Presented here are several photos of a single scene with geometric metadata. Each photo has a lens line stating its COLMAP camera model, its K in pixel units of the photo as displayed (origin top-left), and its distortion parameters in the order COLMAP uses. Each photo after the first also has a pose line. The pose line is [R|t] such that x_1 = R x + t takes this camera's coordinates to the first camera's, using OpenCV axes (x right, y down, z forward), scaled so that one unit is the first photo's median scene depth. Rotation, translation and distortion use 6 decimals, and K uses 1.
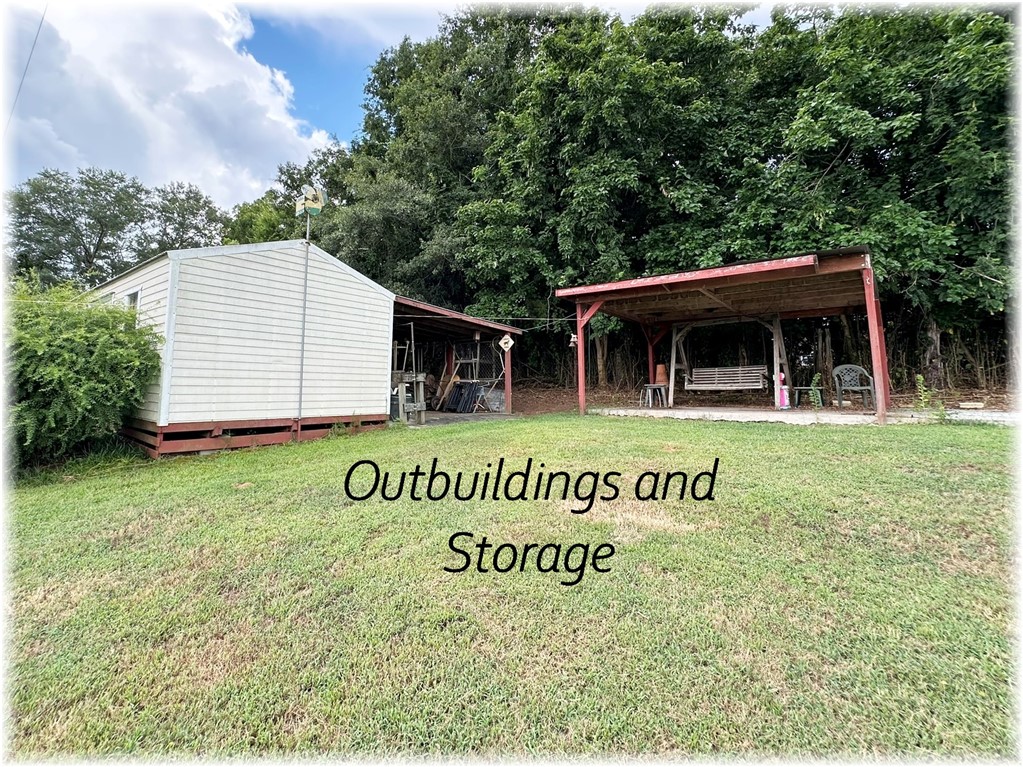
lens RADIAL K [[464.0, 0, 509.8], [0, 464.0, 385.1], [0, 0, 1]] dist [0.000399, 0.000019]
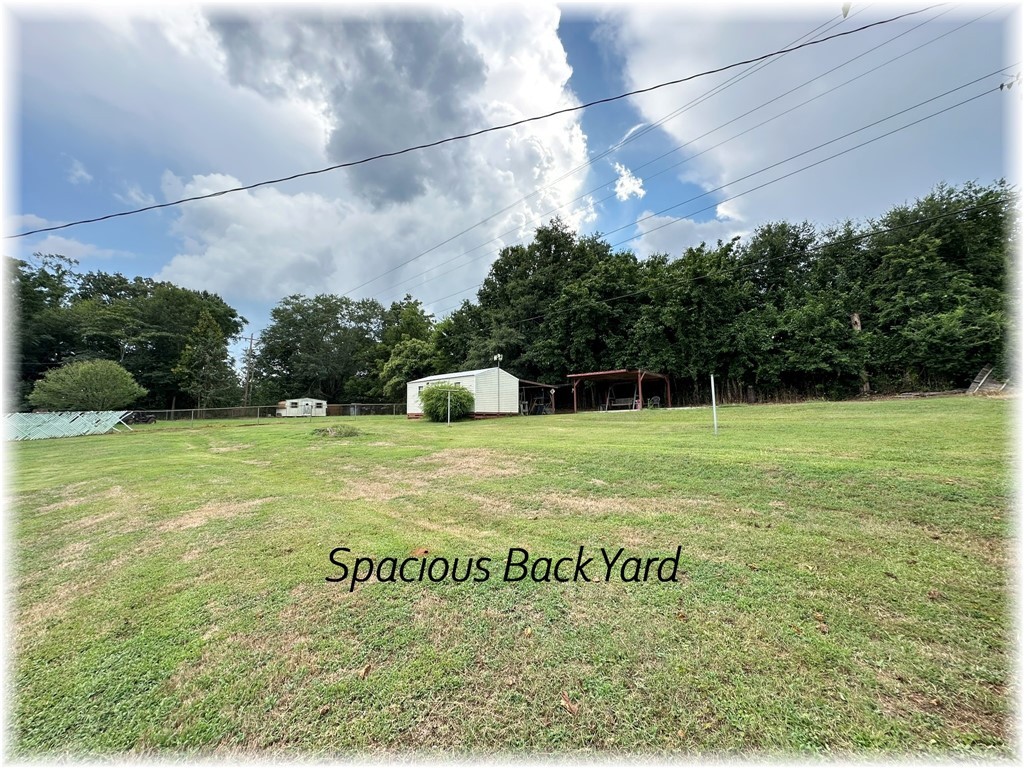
lens RADIAL K [[409.0, 0, 508.0], [0, 409.0, 385.0], [0, 0, 1]] dist [0.000376, -0.000968]
pose [[0.988043, -0.025140, -0.152118, 0.113468], [0.011352, 0.995801, -0.090836, 0.105829], [0.153763, 0.088023, 0.984179, -1.668269]]
